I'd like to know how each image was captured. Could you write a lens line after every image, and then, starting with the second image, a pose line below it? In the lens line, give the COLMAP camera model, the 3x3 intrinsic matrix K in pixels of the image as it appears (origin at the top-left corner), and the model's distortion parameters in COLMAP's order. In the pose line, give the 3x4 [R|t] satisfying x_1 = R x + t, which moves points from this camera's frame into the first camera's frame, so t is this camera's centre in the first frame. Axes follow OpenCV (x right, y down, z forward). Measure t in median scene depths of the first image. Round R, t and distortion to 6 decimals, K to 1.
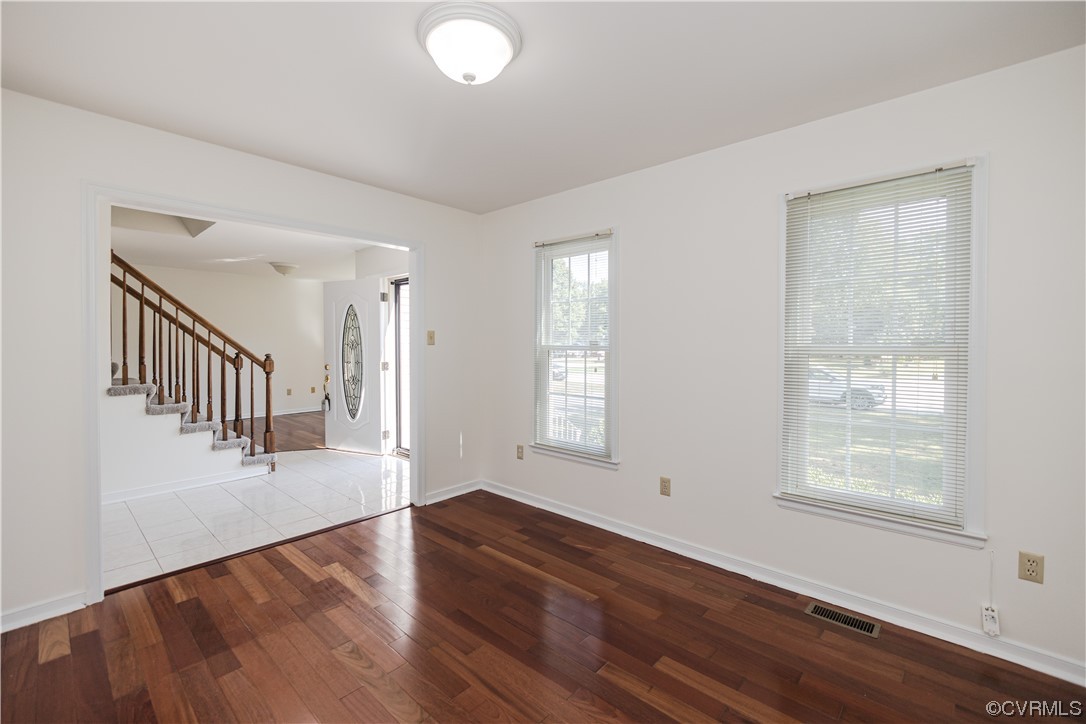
lens RADIAL K [[460.0, 0, 538.9], [0, 460.0, 345.3], [0, 0, 1]] dist [-0.008006, 0.003032]
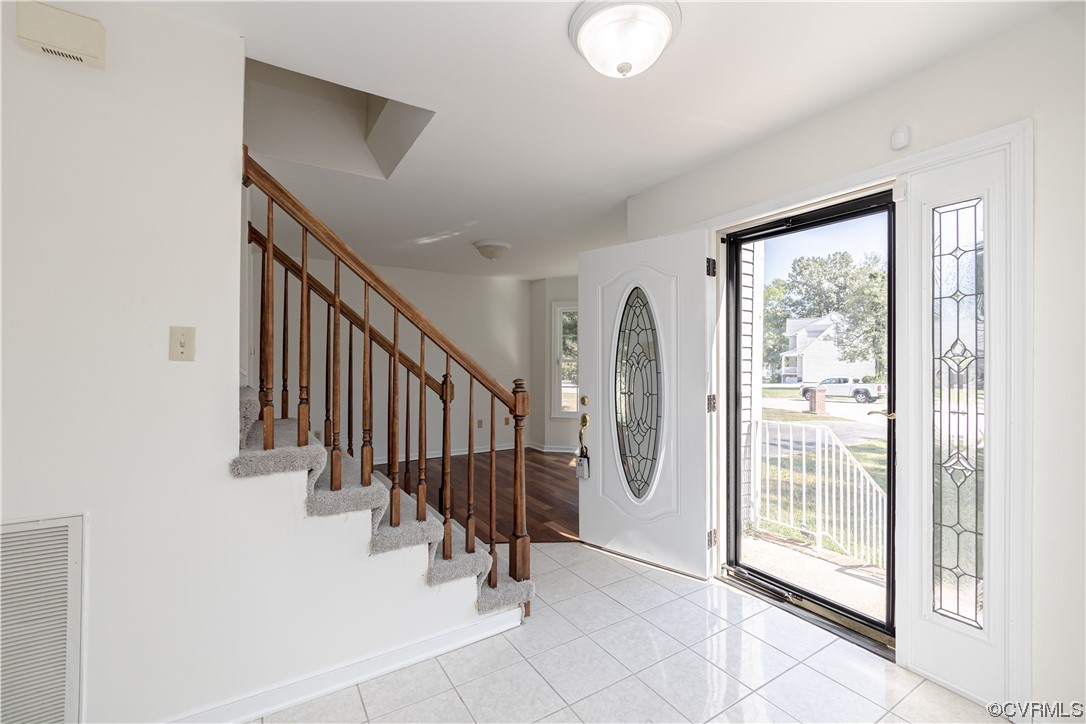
lens RADIAL K [[460.0, 0, 543.1], [0, 460.0, 360.6], [0, 0, 1]] dist [-0.008006, 0.003032]
pose [[0.964285, 0.002004, -0.264859, -0.381498], [-0.002572, 0.999995, -0.001798, -0.000640], [0.264854, 0.002415, 0.964286, 0.463948]]
